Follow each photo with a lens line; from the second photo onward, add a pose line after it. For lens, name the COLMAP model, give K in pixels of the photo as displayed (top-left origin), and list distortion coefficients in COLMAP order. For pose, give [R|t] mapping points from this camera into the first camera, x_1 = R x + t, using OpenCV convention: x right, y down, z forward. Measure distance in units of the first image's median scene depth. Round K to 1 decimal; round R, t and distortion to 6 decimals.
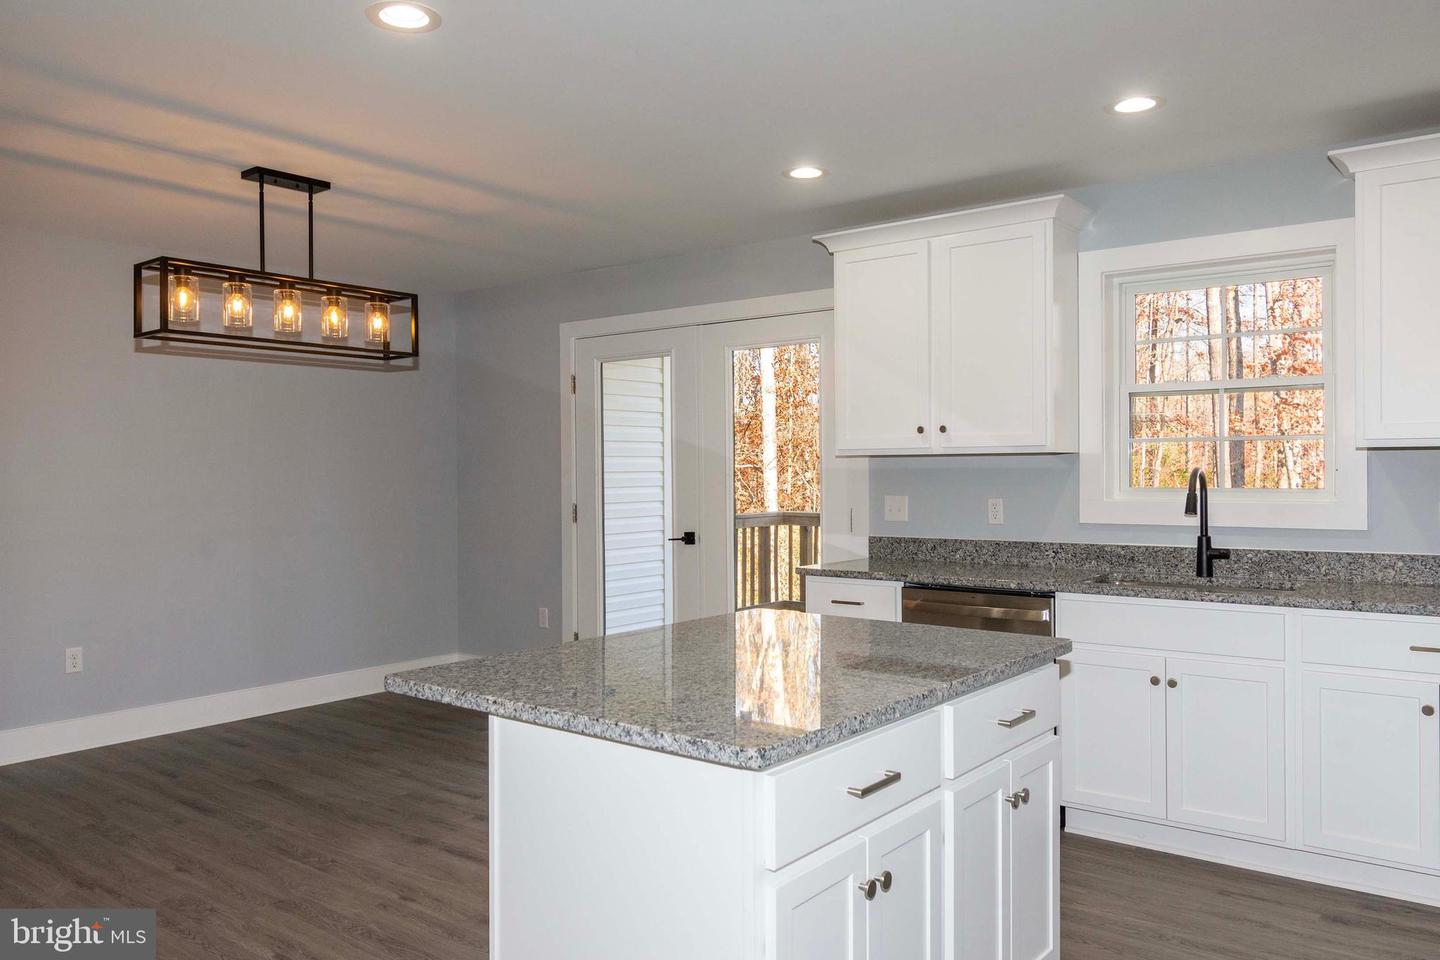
lens RADIAL K [[1069.8, 0, 714.8], [0, 1069.8, 482.2], [0, 0, 1]] dist [0.000115, -0.000344]
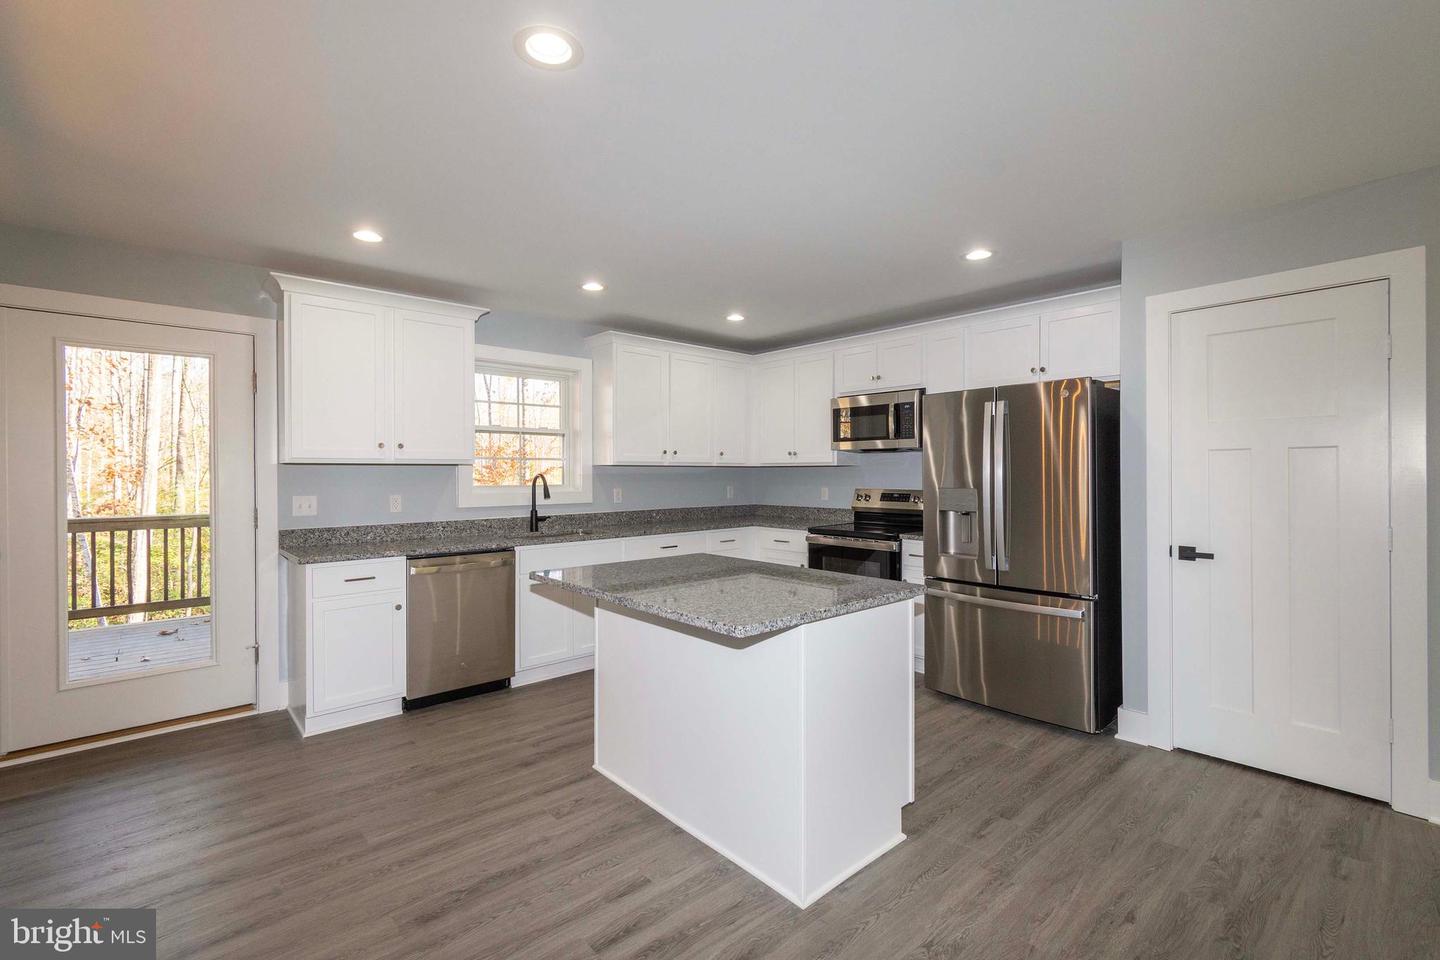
lens RADIAL K [[636.9, 0, 720.2], [0, 636.9, 476.3], [0, 0, 1]] dist [-0.000772, 0.000131]
pose [[0.167457, 0.000906, 0.985879, -0.562961], [0.012831, 0.999913, -0.003098, -0.001445], [-0.985796, 0.013168, 0.167431, 0.460862]]
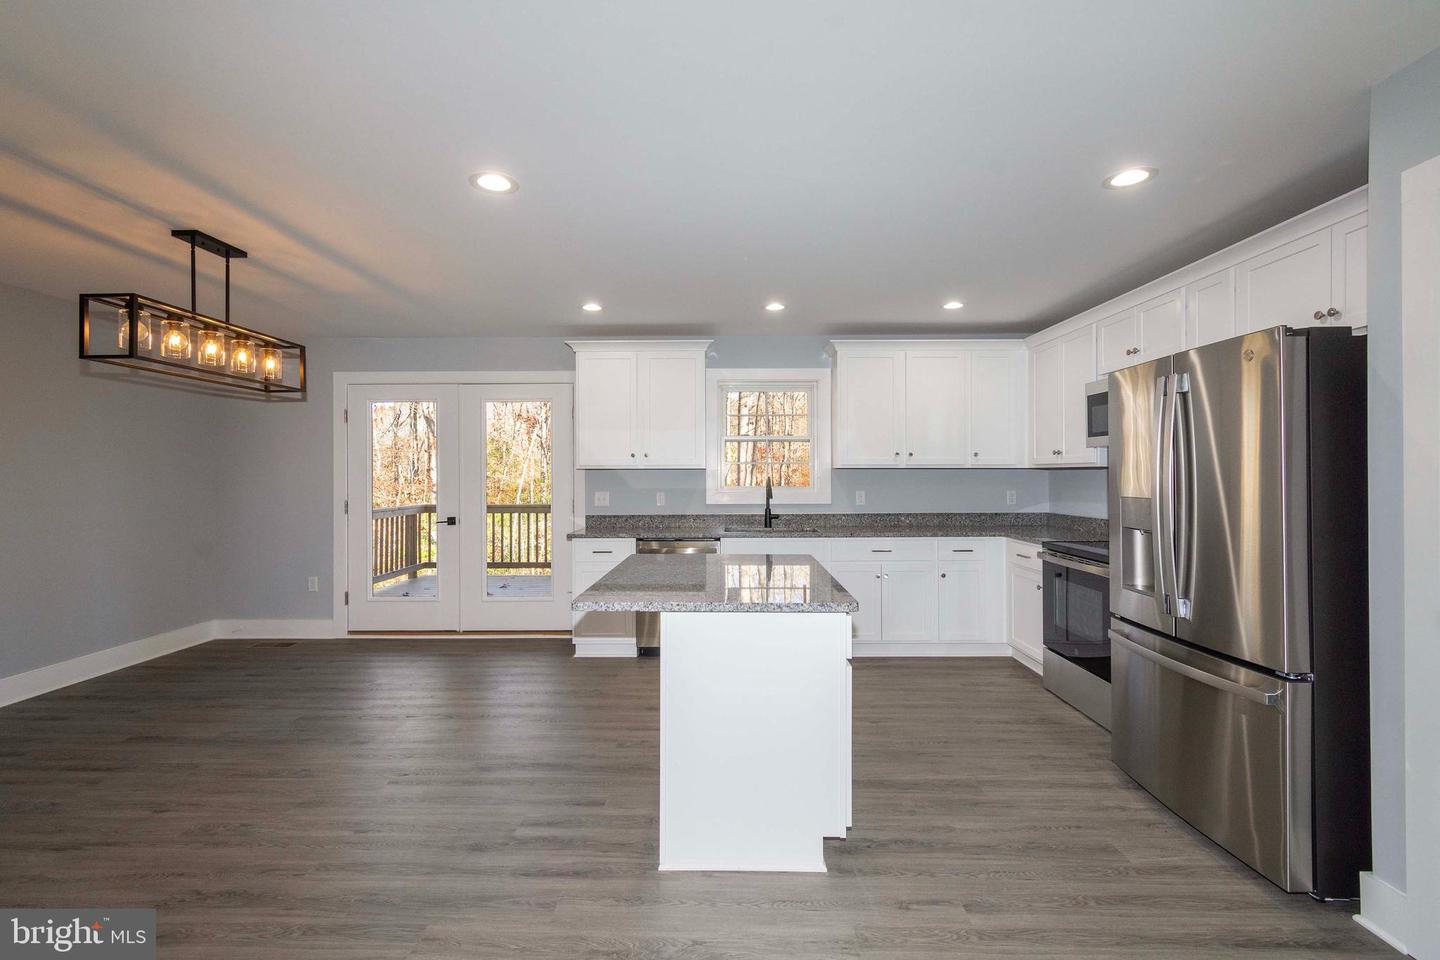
lens RADIAL K [[636.9, 0, 720.7], [0, 636.9, 477.0], [0, 0, 1]] dist [-0.000772, 0.000131]
pose [[0.790803, 0.003097, 0.612063, -0.375383], [0.004146, 0.999937, -0.010417, 0.000482], [-0.612056, 0.010775, 0.790741, 0.047434]]
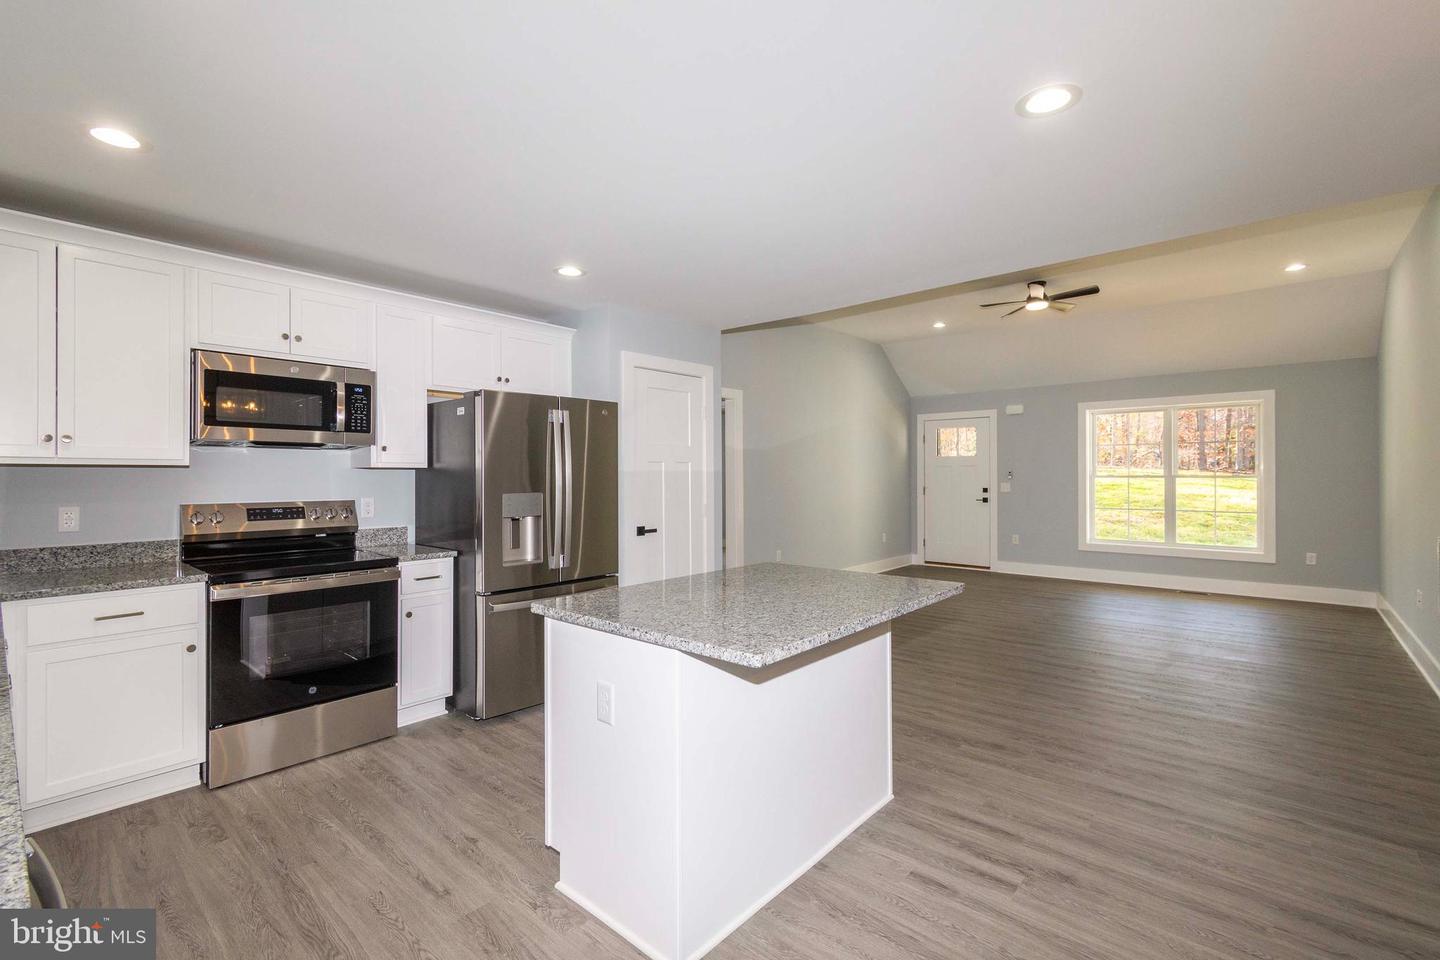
lens RADIAL K [[636.9, 0, 717.5], [0, 636.9, 475.0], [0, 0, 1]] dist [-0.000772, 0.000131]
pose [[-0.998835, 0.009074, 0.047393, 0.036678], [0.009665, 0.999878, 0.012265, -0.015380], [-0.047276, 0.012709, -0.998801, 1.107129]]
